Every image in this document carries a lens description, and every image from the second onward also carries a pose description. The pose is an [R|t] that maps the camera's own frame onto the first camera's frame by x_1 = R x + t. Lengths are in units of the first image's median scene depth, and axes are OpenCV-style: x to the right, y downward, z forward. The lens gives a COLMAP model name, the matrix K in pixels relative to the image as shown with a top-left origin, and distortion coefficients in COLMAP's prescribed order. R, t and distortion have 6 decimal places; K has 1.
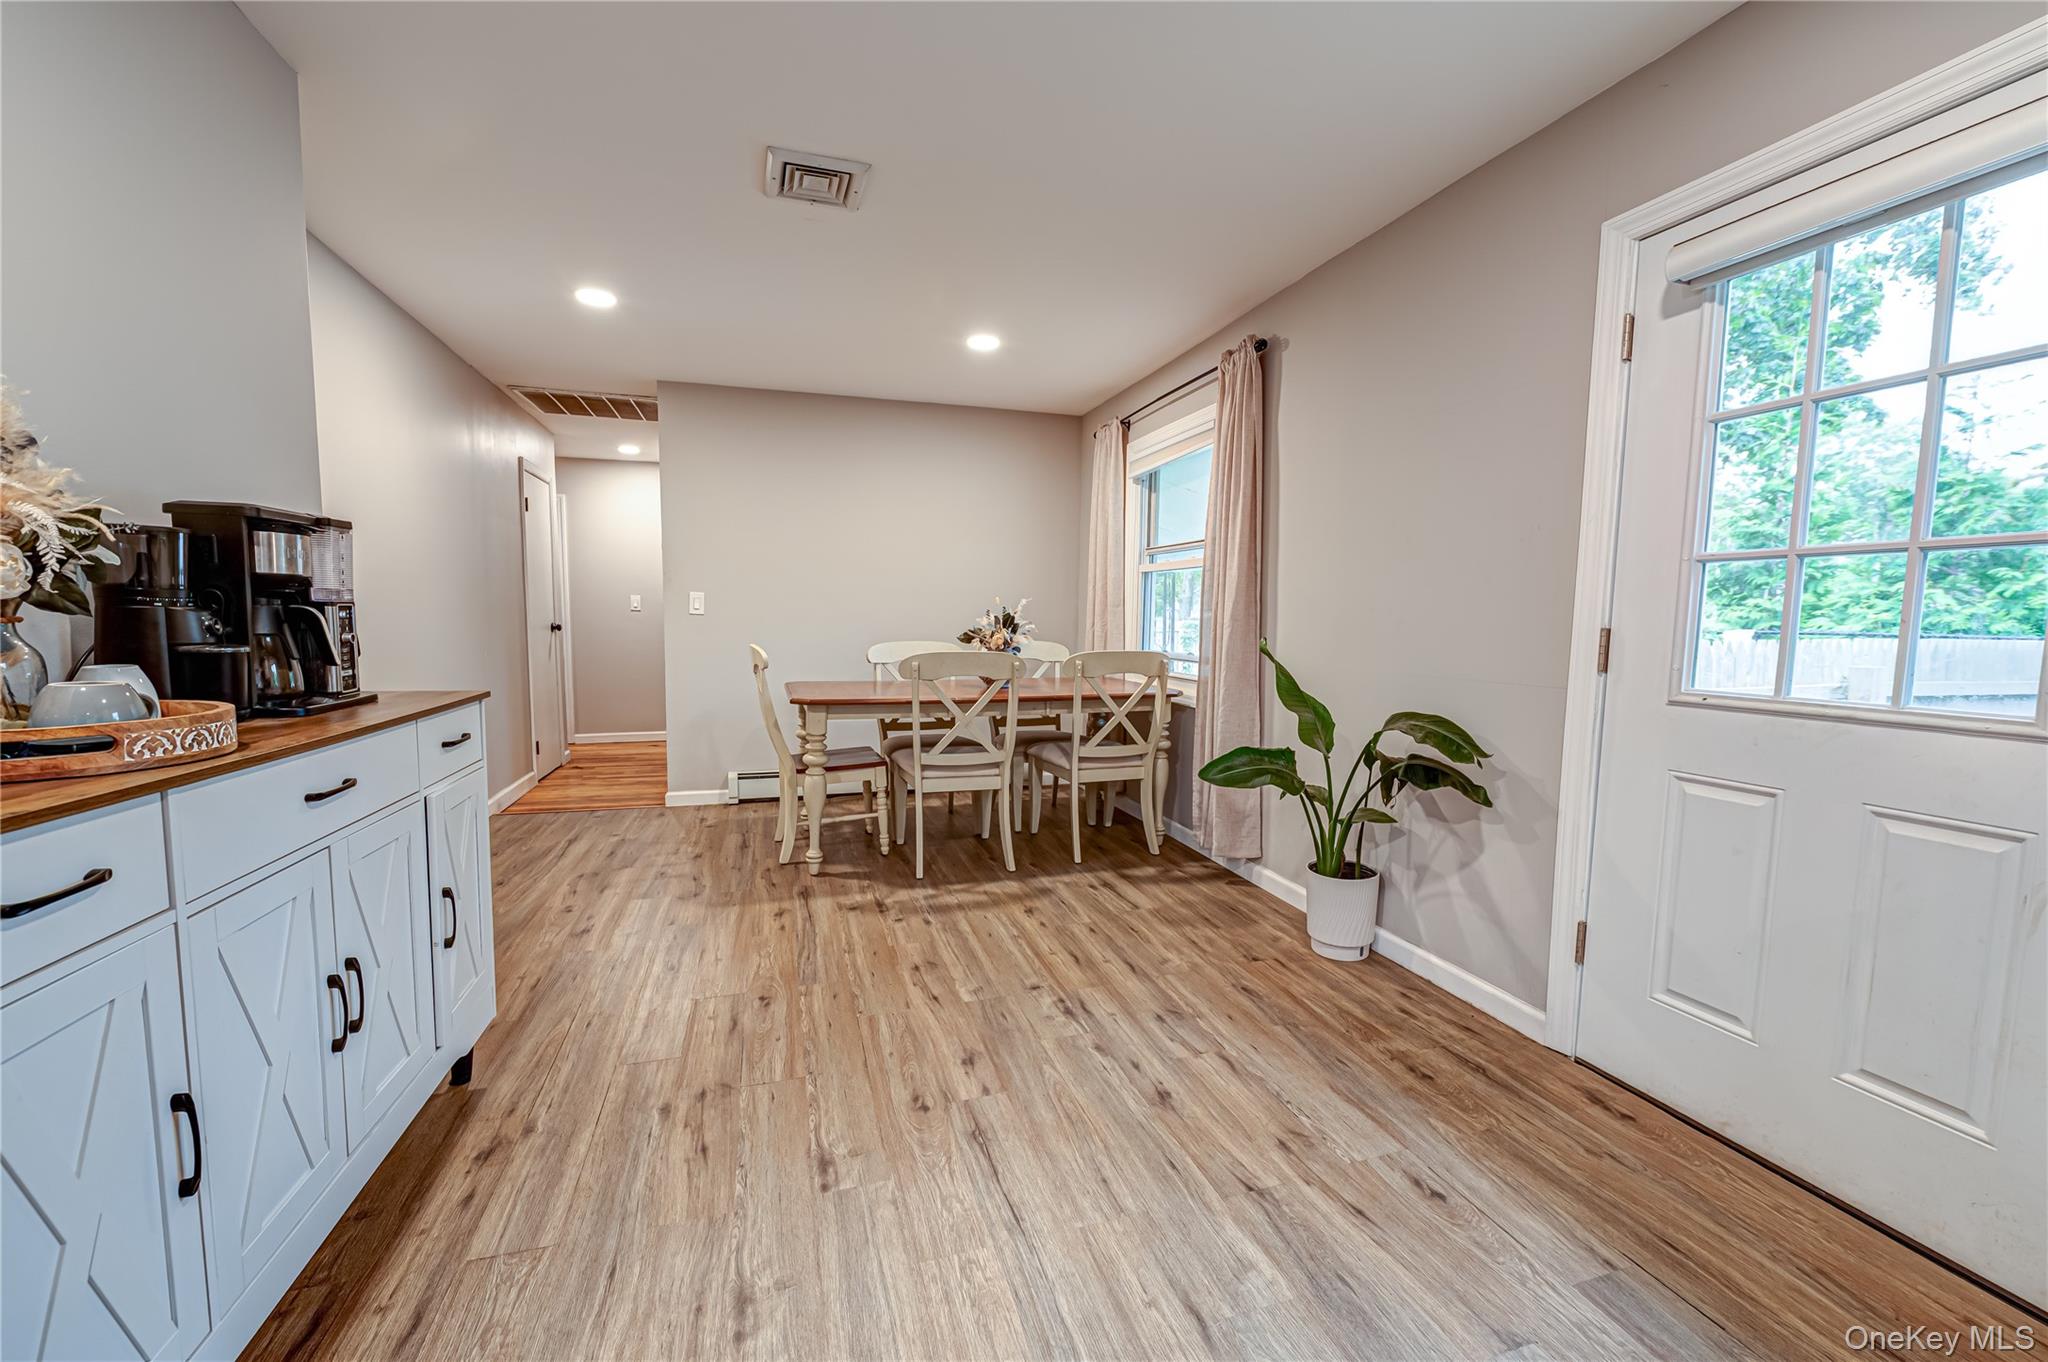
lens RADIAL K [[814.2, 0, 1020.8], [0, 814.2, 686.7], [0, 0, 1]] dist [-0.003082, -0.001417]
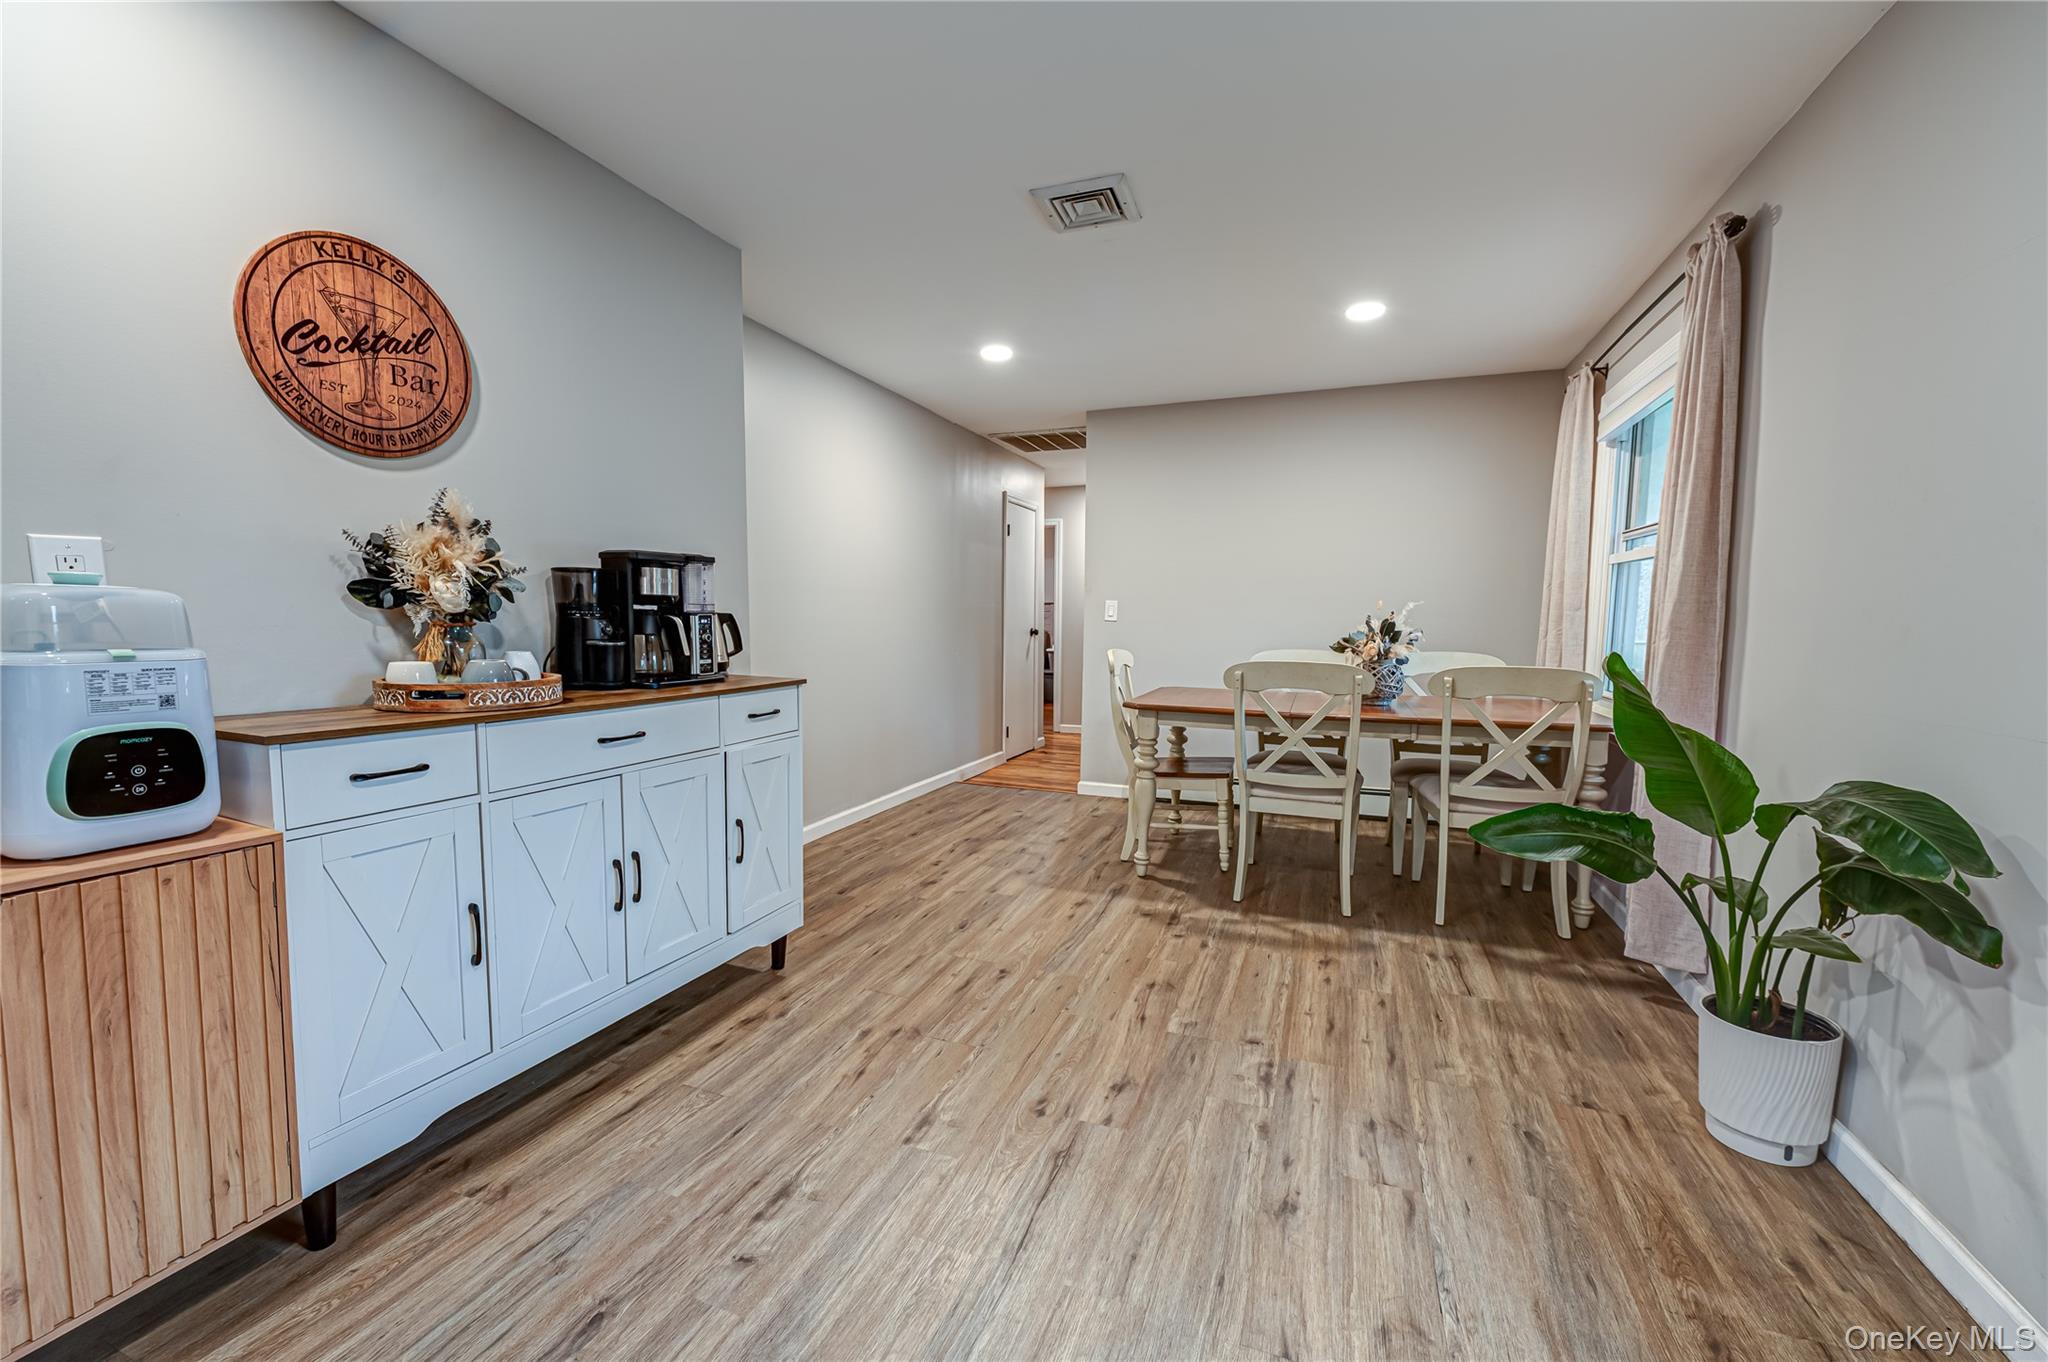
lens RADIAL K [[814.2, 0, 1018.7], [0, 814.2, 686.3], [0, 0, 1]] dist [-0.003082, -0.001417]
pose [[0.784412, 0.047795, -0.618396, 0.329159], [-0.053284, 0.998533, 0.009587, -0.010689], [0.617948, 0.025431, 0.785808, 0.131157]]
